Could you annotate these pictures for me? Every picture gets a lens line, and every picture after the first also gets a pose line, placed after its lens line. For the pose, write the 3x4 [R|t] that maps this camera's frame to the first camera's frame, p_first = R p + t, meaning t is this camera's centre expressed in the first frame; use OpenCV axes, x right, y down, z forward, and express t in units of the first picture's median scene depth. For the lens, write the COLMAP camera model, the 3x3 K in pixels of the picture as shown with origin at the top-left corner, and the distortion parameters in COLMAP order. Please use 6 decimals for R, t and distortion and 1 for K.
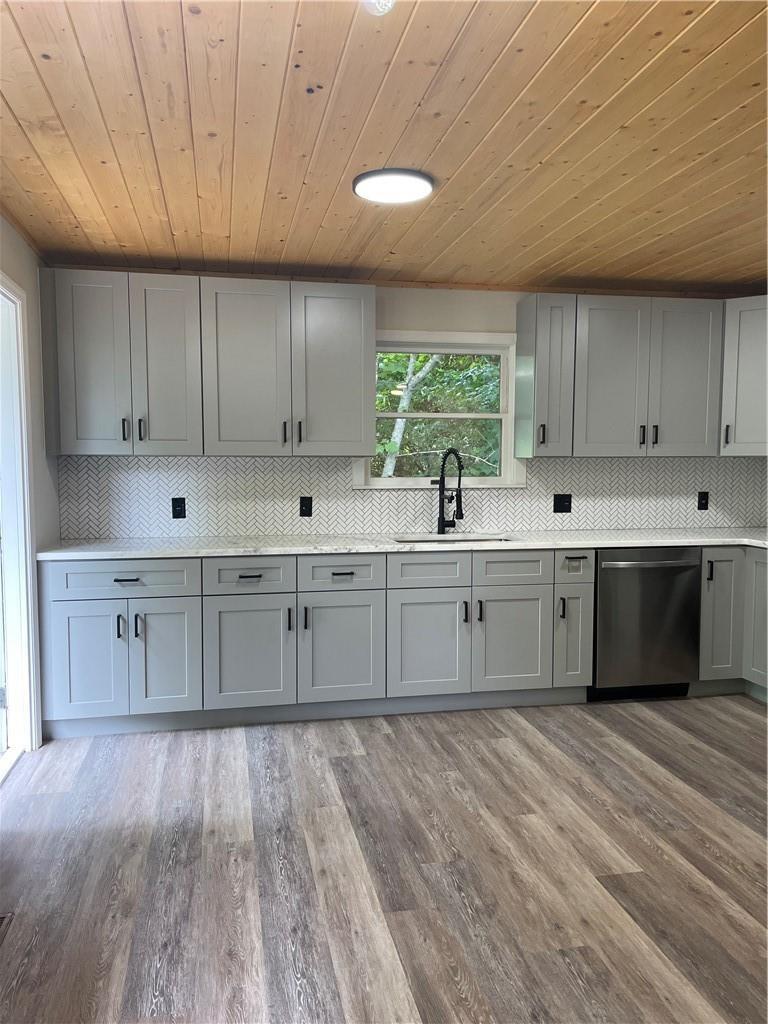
lens RADIAL K [[770.2, 0, 385.2], [0, 770.2, 507.9], [0, 0, 1]] dist [0.060931, -0.070436]
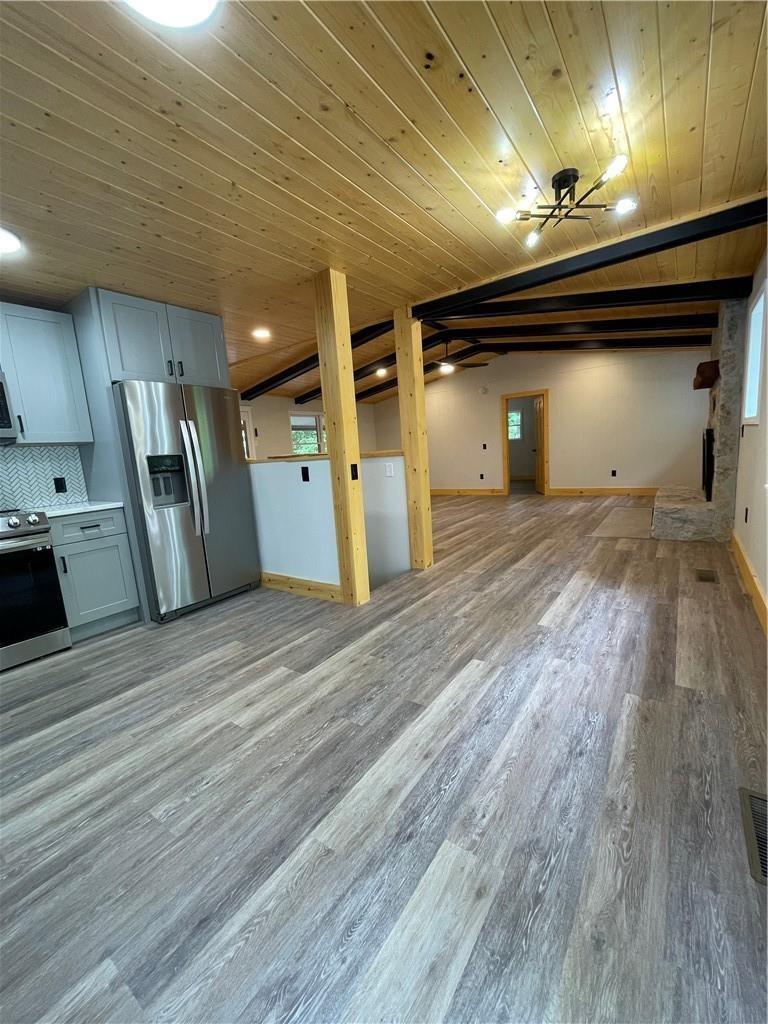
lens RADIAL K [[413.9, 0, 381.7], [0, 413.9, 512.2], [0, 0, 1]] dist [-0.003154, 0.000120]
pose [[-0.670189, -0.062171, 0.739582, -0.407389], [0.115058, 0.975735, 0.186285, -0.004317], [-0.733218, 0.209941, -0.646774, 1.200184]]
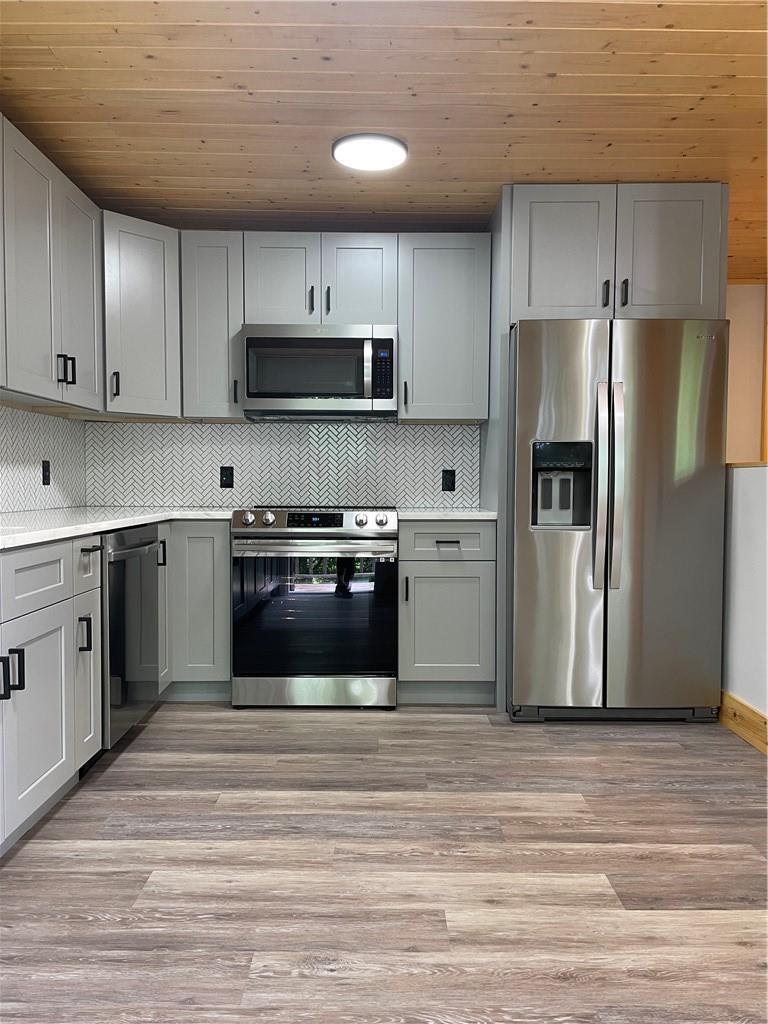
lens RADIAL K [[770.2, 0, 383.2], [0, 770.2, 515.4], [0, 0, 1]] dist [0.060931, -0.070436]
pose [[0.201223, -0.045699, 0.978479, -0.445610], [0.055685, 0.997829, 0.035151, 0.040990], [-0.977961, 0.047413, 0.203330, 0.925514]]
